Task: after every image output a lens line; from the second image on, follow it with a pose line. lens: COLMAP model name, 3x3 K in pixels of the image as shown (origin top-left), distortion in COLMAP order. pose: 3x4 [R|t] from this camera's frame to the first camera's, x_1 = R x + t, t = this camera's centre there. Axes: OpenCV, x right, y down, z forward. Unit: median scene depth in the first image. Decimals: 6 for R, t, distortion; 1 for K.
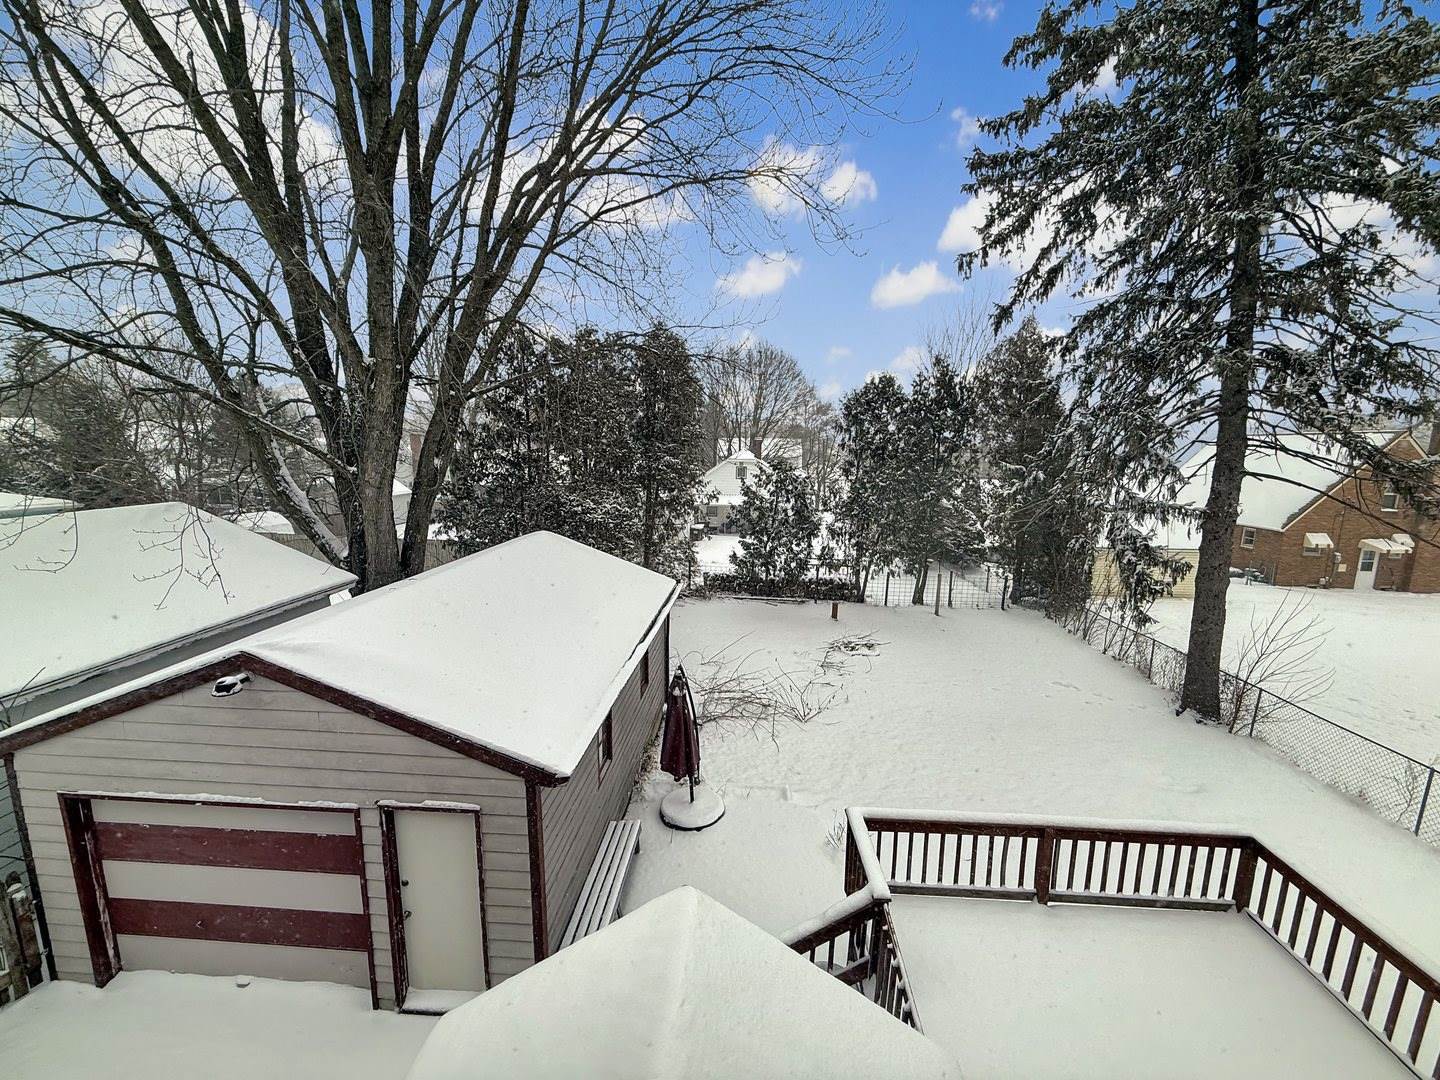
lens RADIAL K [[589.5, 0, 714.5], [0, 589.5, 495.9], [0, 0, 1]] dist [0.001952, -0.000399]
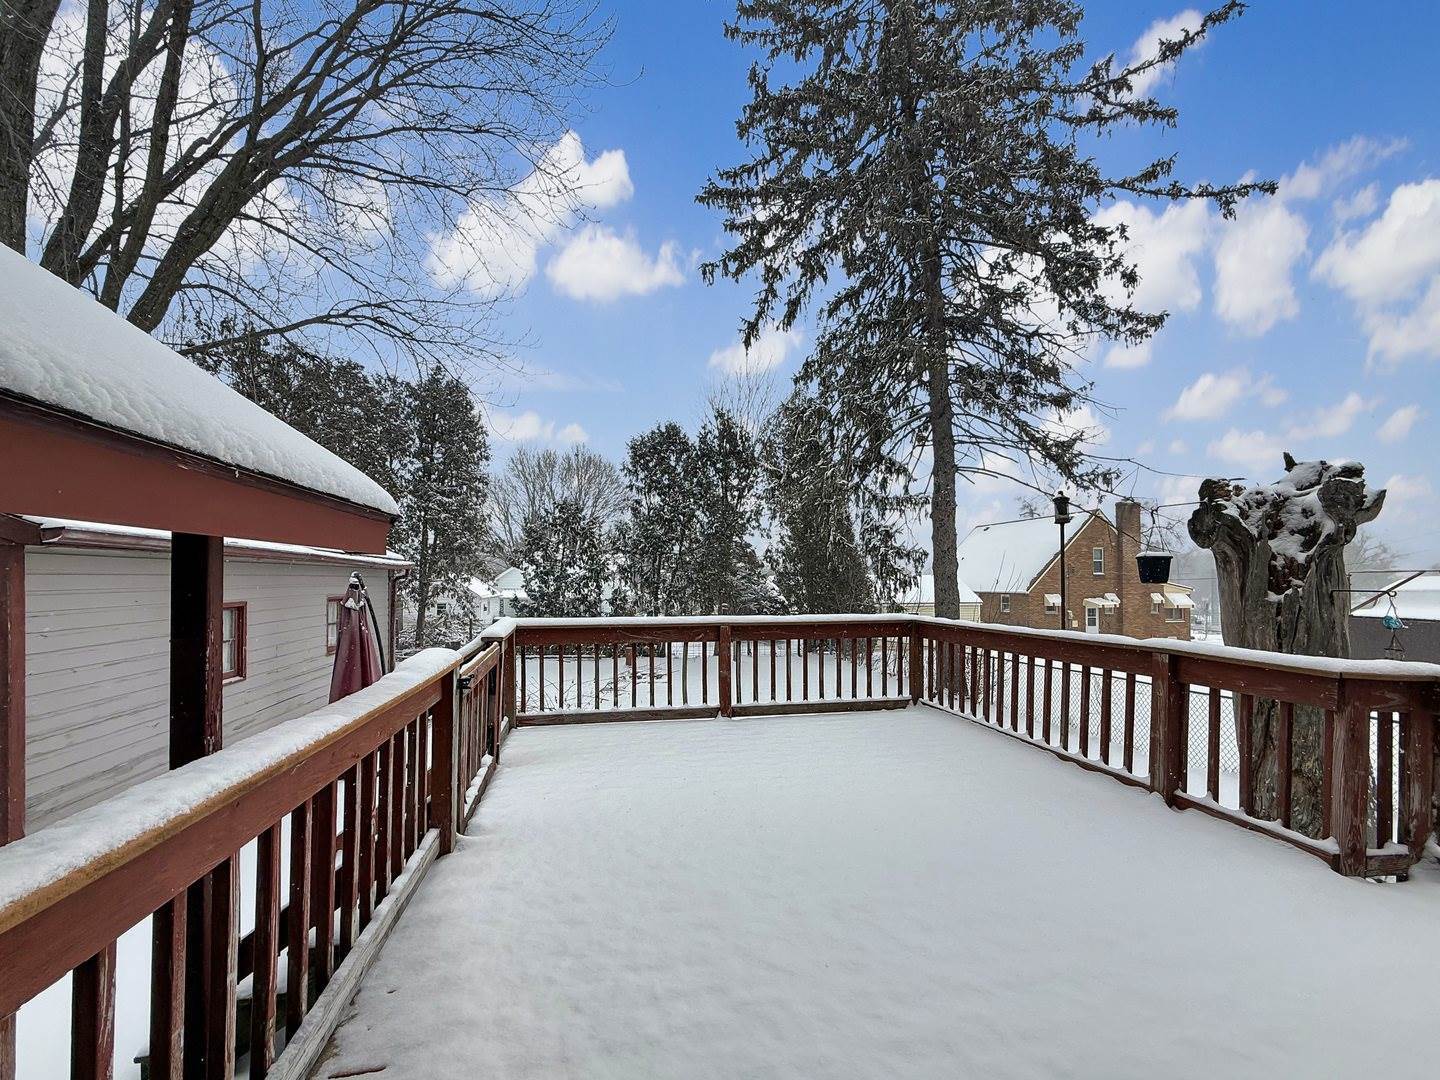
lens RADIAL K [[589.5, 0, 726.5], [0, 589.5, 572.4], [0, 0, 1]] dist [0.001952, -0.000399]
pose [[0.968600, -0.011269, 0.248367, 0.167311], [0.055299, 0.983713, -0.171028, 0.317028], [-0.242395, 0.179392, 0.953448, 0.046310]]
